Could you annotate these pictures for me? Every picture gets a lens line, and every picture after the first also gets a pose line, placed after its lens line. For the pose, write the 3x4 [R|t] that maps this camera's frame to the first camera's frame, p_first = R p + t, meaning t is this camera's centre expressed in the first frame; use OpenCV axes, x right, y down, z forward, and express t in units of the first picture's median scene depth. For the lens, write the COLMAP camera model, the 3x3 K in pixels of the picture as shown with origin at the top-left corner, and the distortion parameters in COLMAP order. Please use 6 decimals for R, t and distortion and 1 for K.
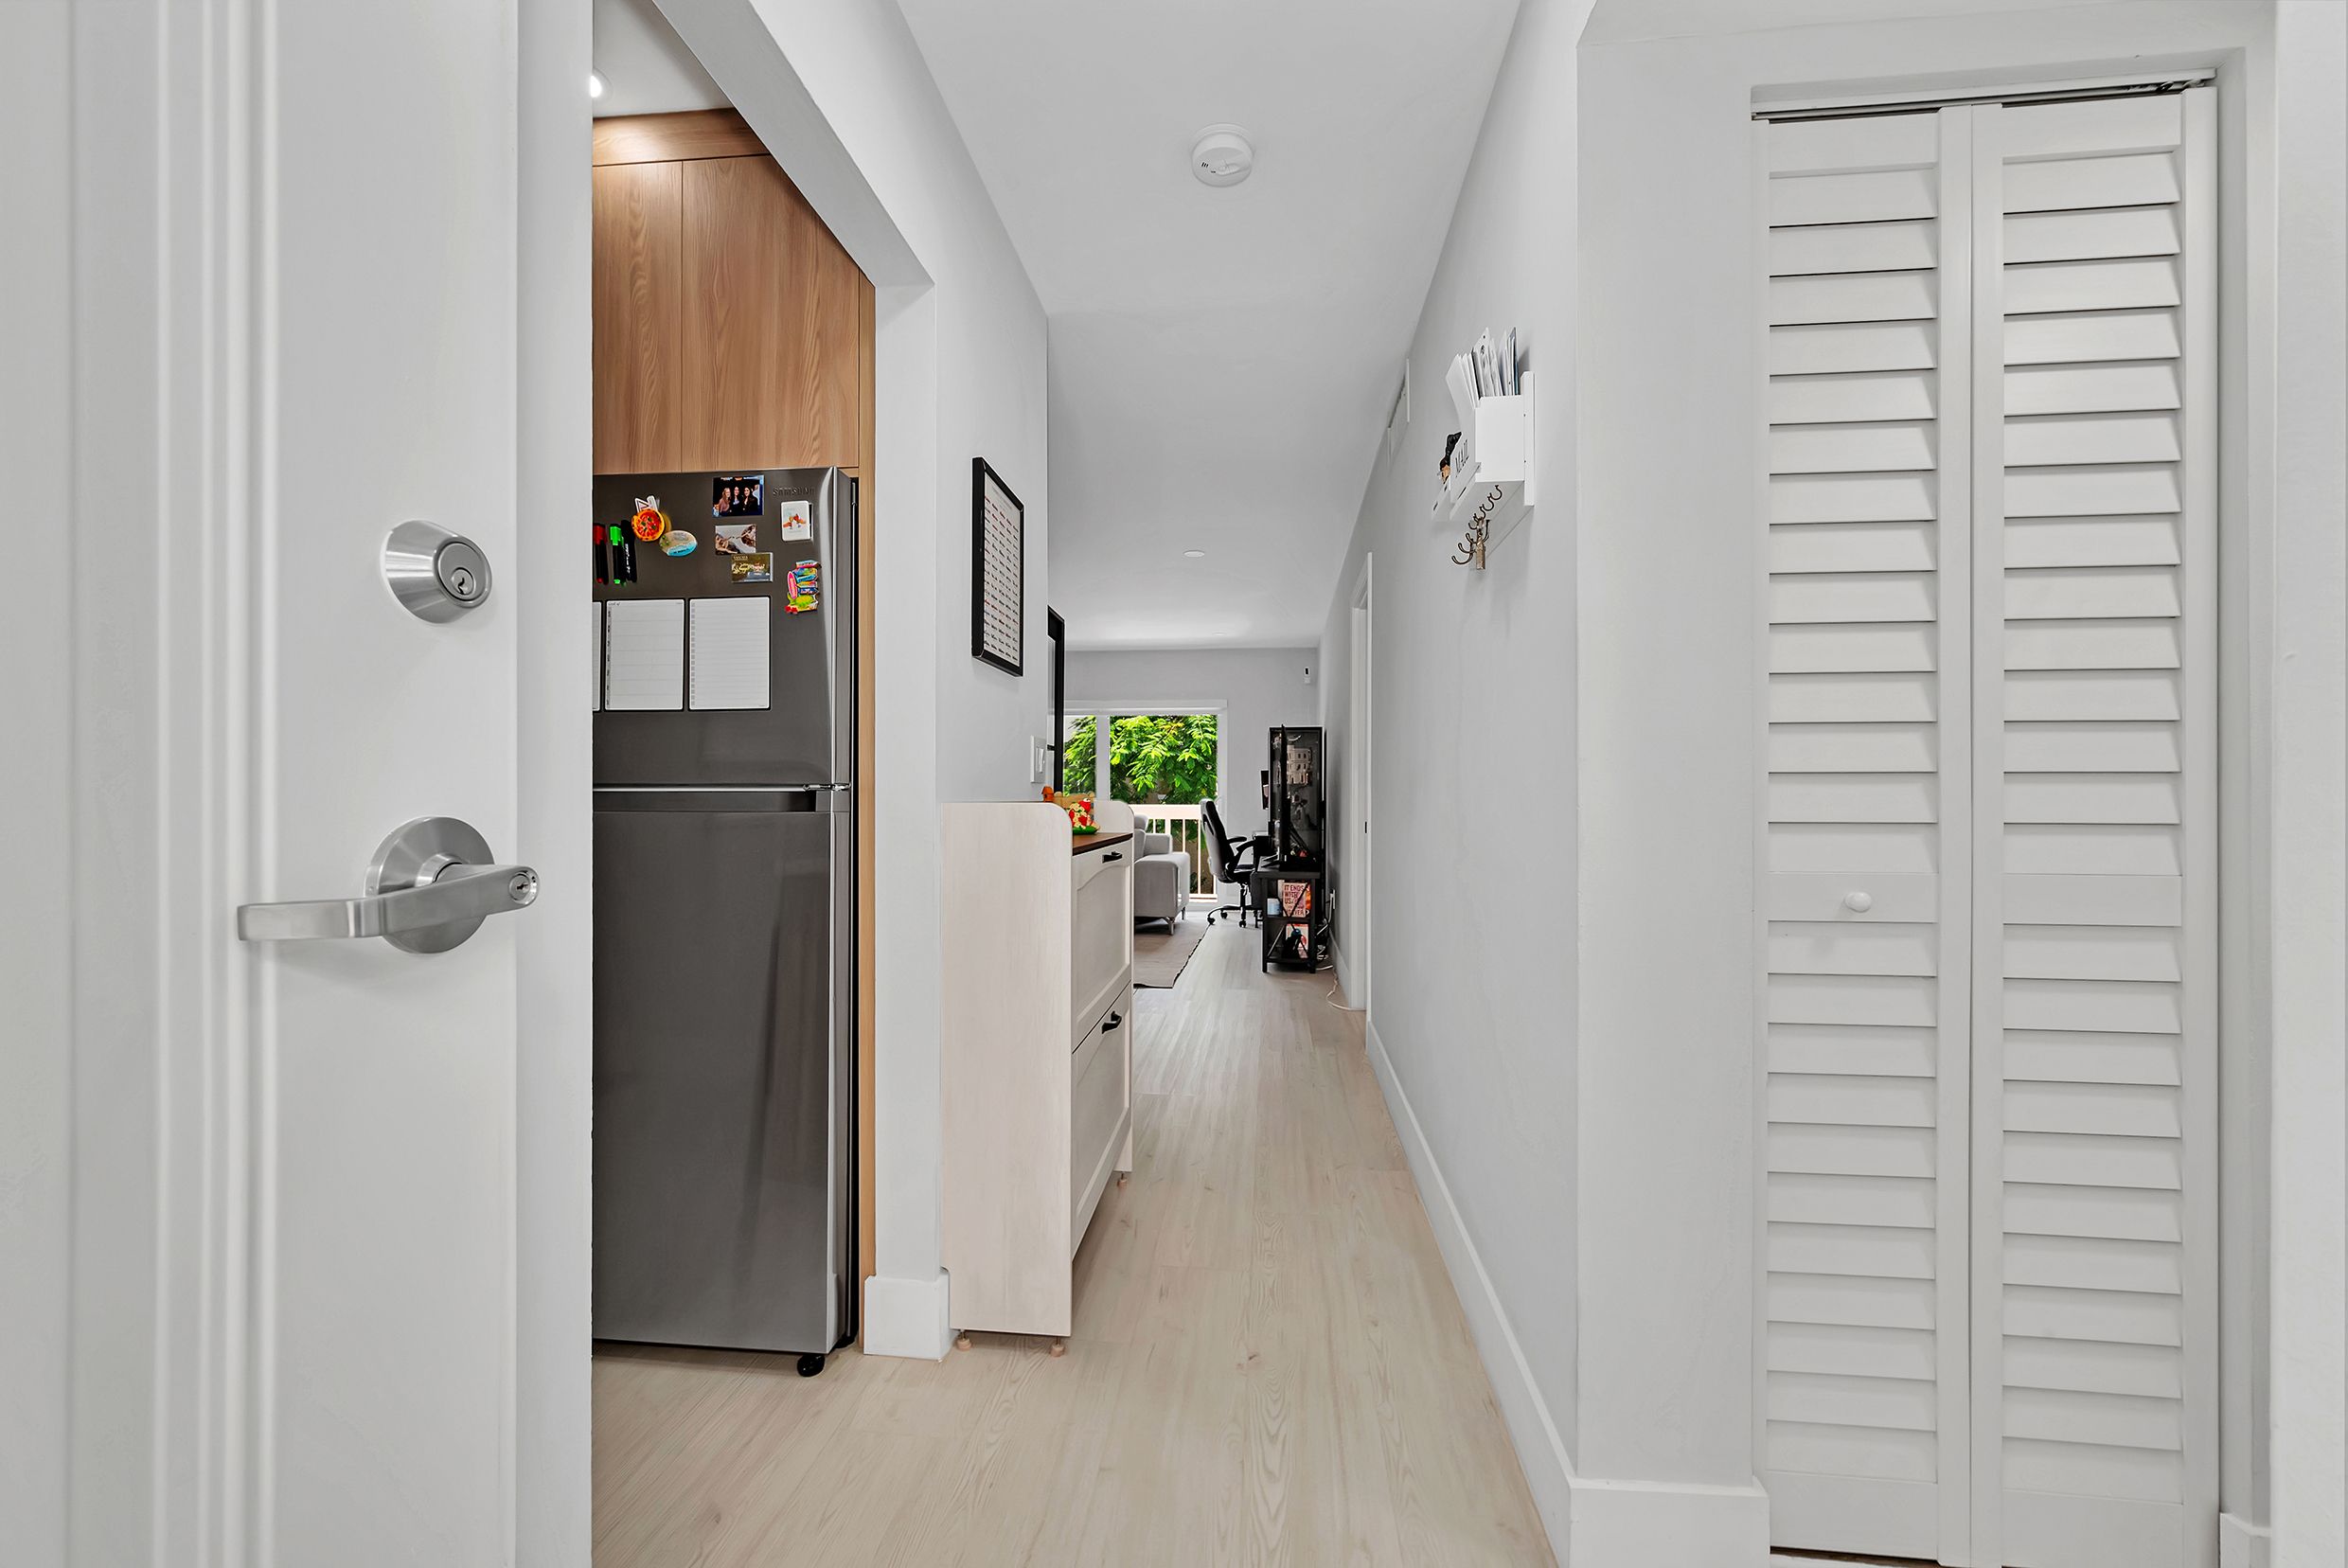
lens RADIAL K [[922.4, 0, 1173.0], [0, 922.4, 790.8], [0, 0, 1]] dist [-0.000589, 0.000047]
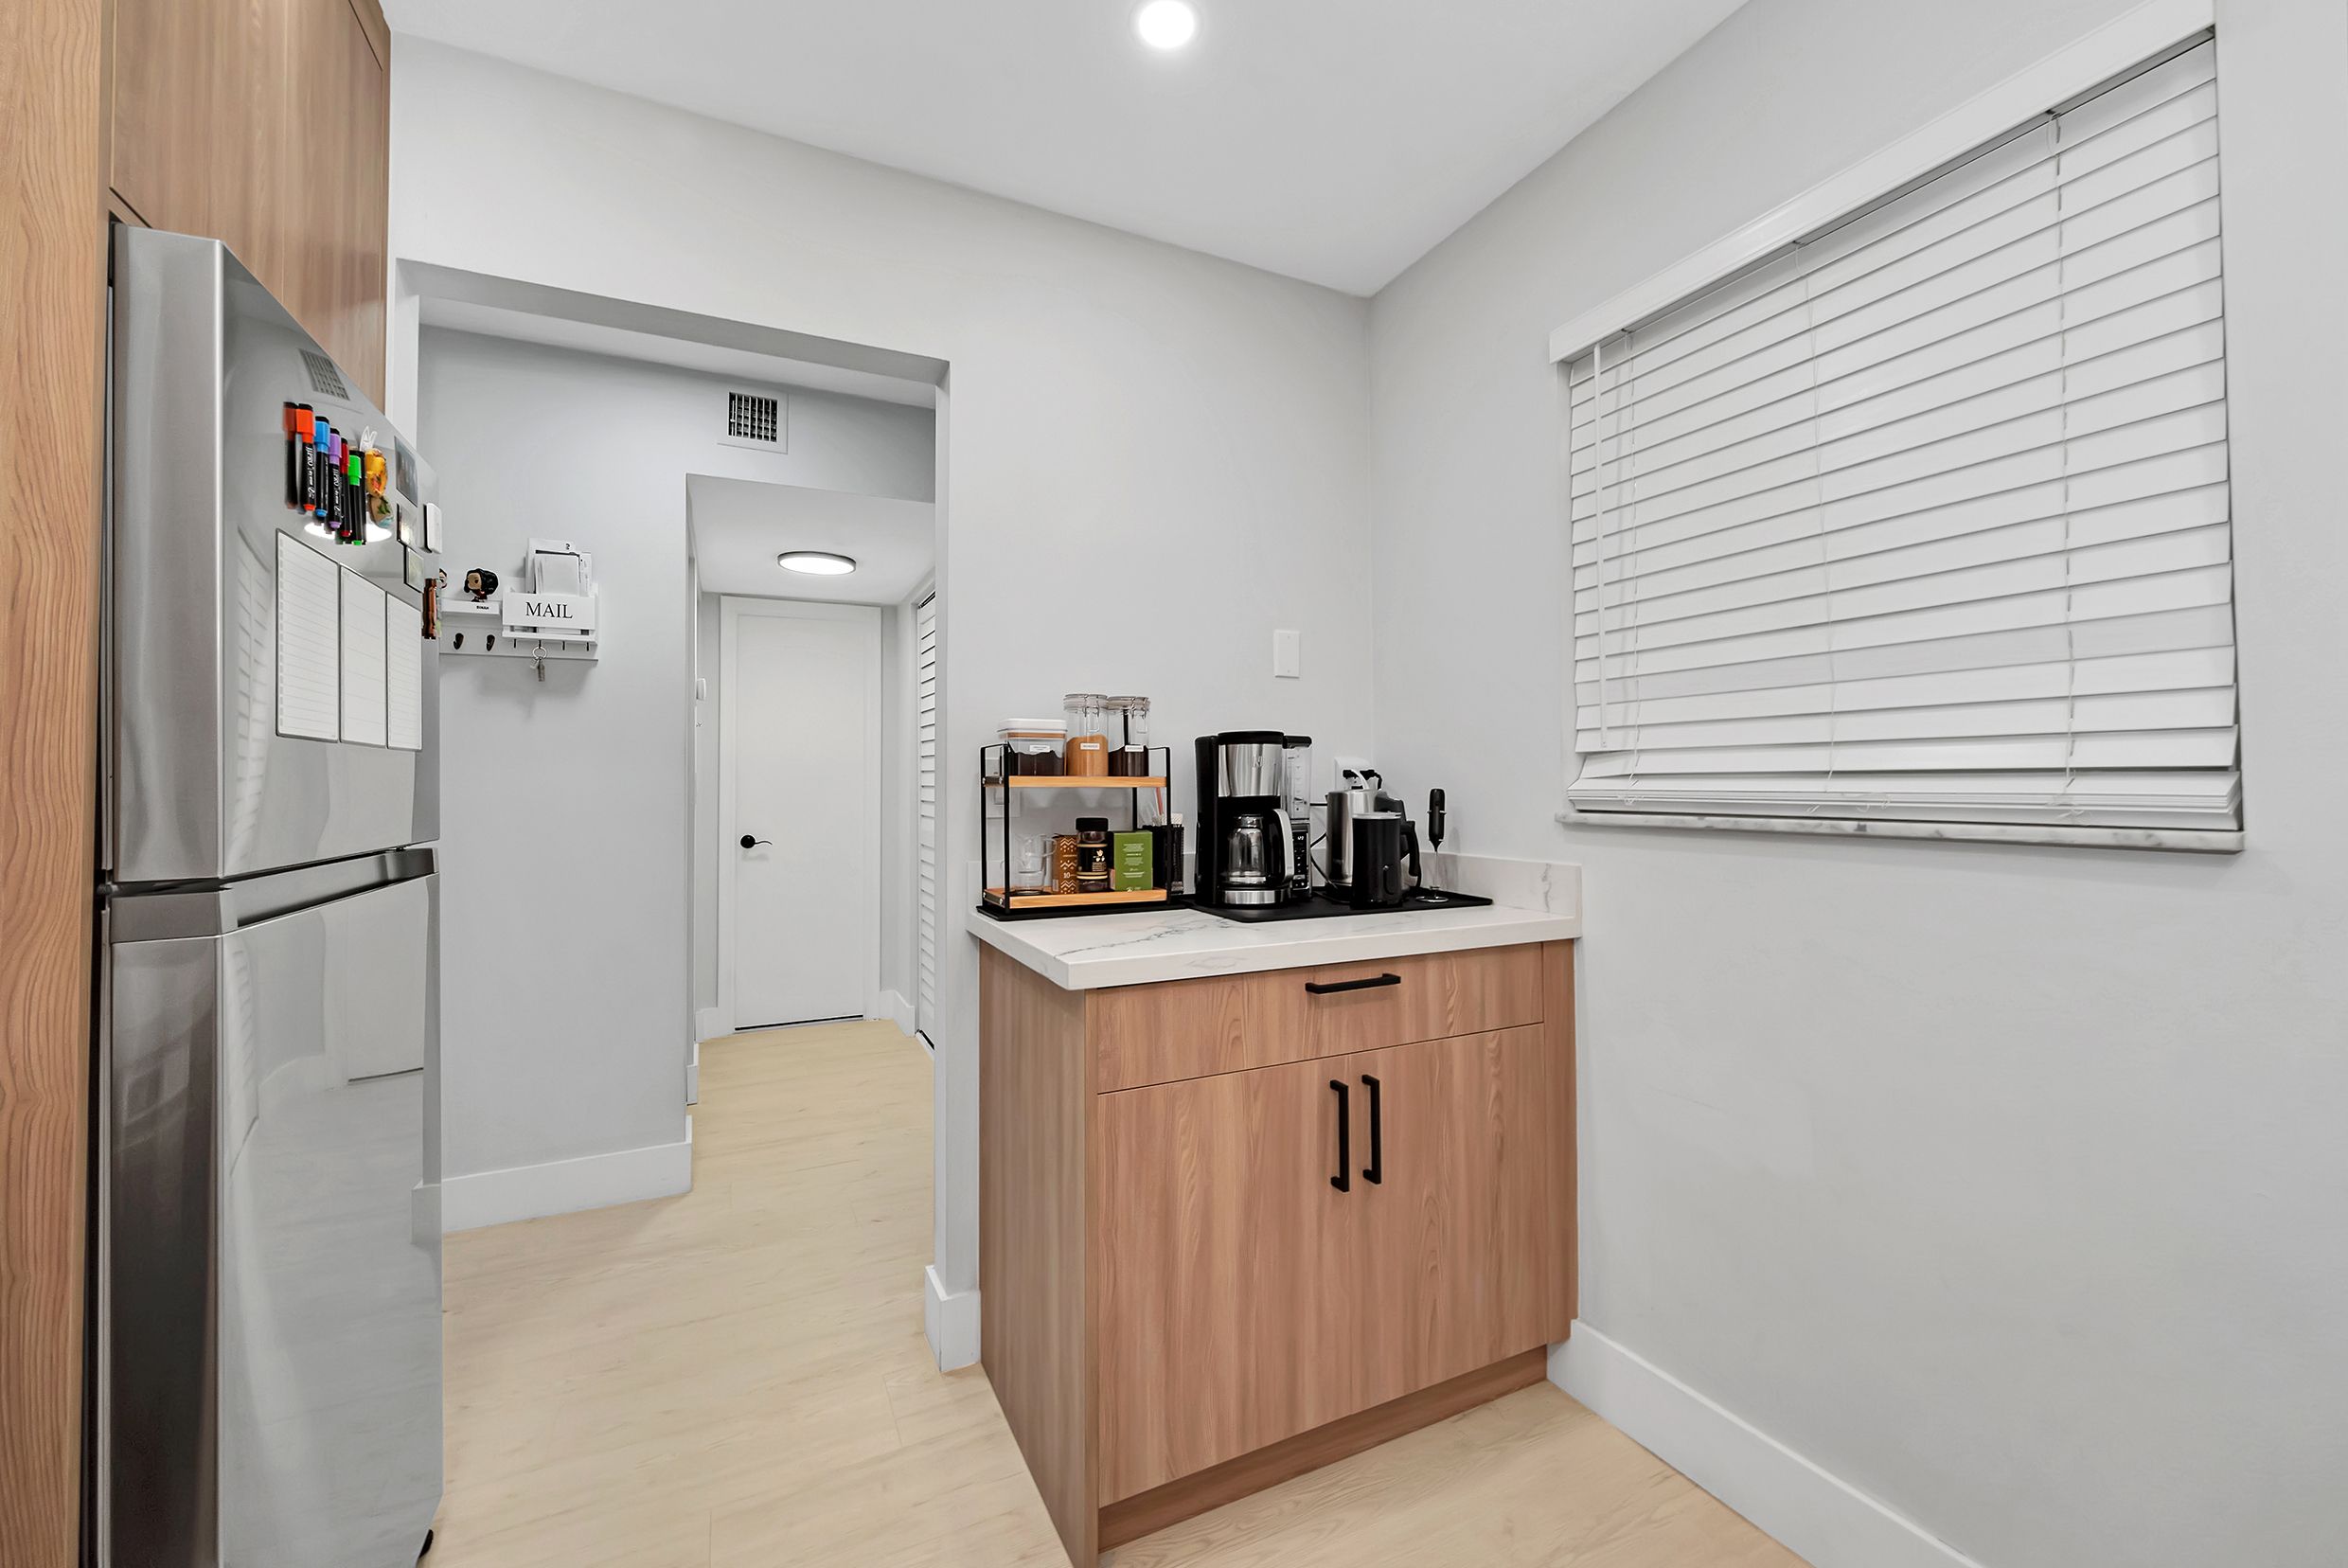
lens RADIAL K [[939.1, 0, 1172.5], [0, 939.1, 760.8], [0, 0, 1]] dist [-0.001328, -0.000035]
pose [[-0.525301, 0.024302, 0.850569, -1.418182], [0.004028, 0.999652, -0.026074, -0.052014], [-0.850907, -0.010271, -0.525216, 0.829110]]
